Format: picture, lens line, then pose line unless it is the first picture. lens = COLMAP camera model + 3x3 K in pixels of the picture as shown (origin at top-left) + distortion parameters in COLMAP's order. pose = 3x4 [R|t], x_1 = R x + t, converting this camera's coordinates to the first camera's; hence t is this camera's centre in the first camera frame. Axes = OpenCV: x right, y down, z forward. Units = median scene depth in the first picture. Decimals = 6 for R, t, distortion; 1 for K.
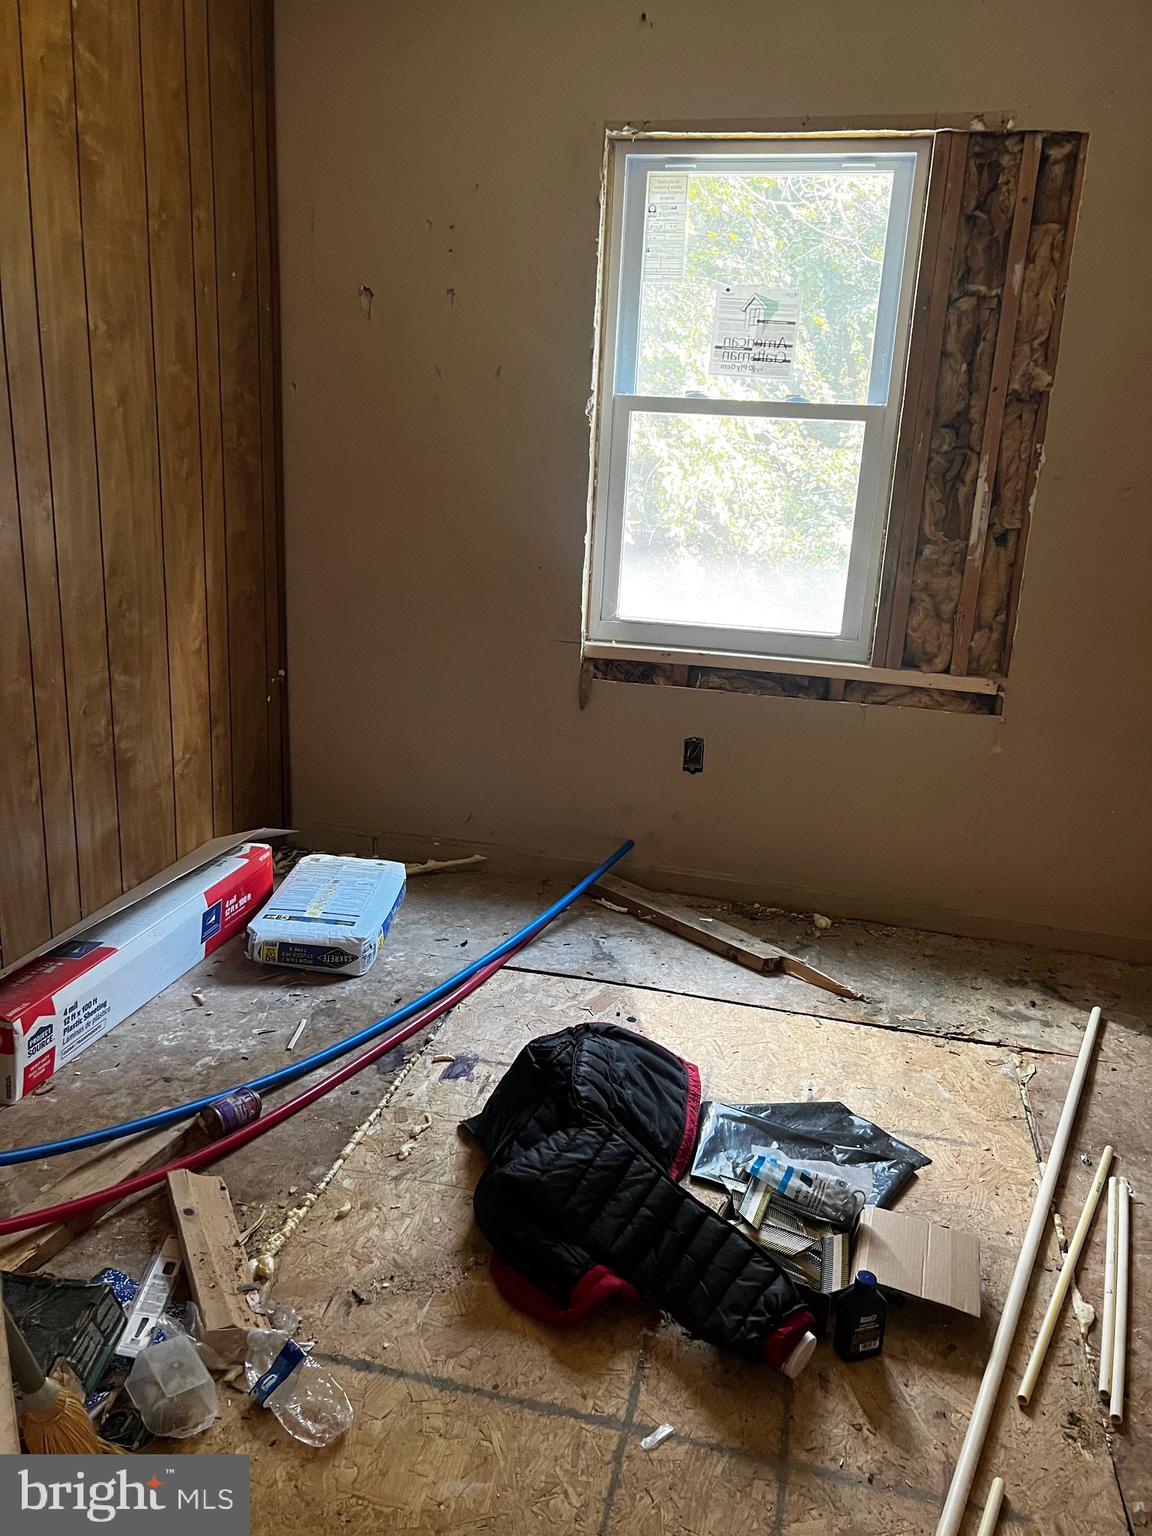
lens RADIAL K [[1149.6, 0, 514.1], [0, 1149.6, 748.6], [0, 0, 1]] dist [0.057754, -0.045587]
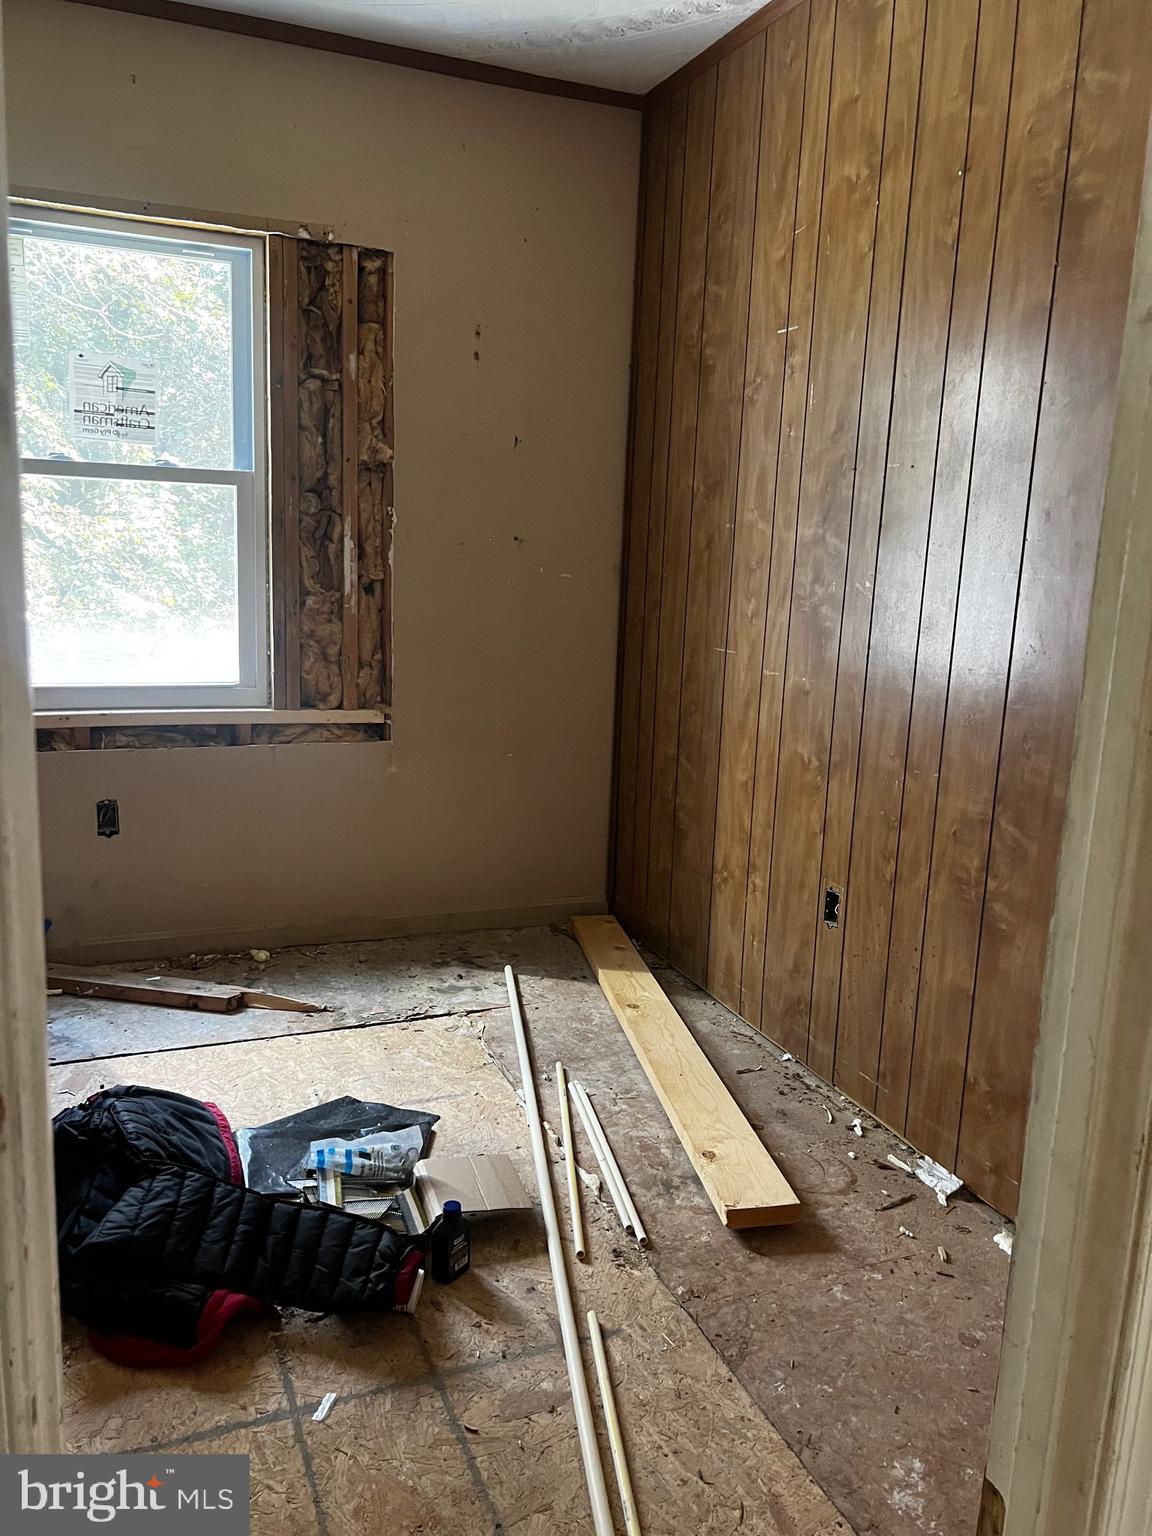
lens RADIAL K [[1149.6, 0, 514.1], [0, 1149.6, 748.6], [0, 0, 1]] dist [0.057754, -0.045587]
pose [[0.827839, -0.118592, 0.548287, -0.119188], [0.149783, 0.988642, -0.012312, 0.014197], [-0.540599, 0.092316, 0.836200, -0.022860]]
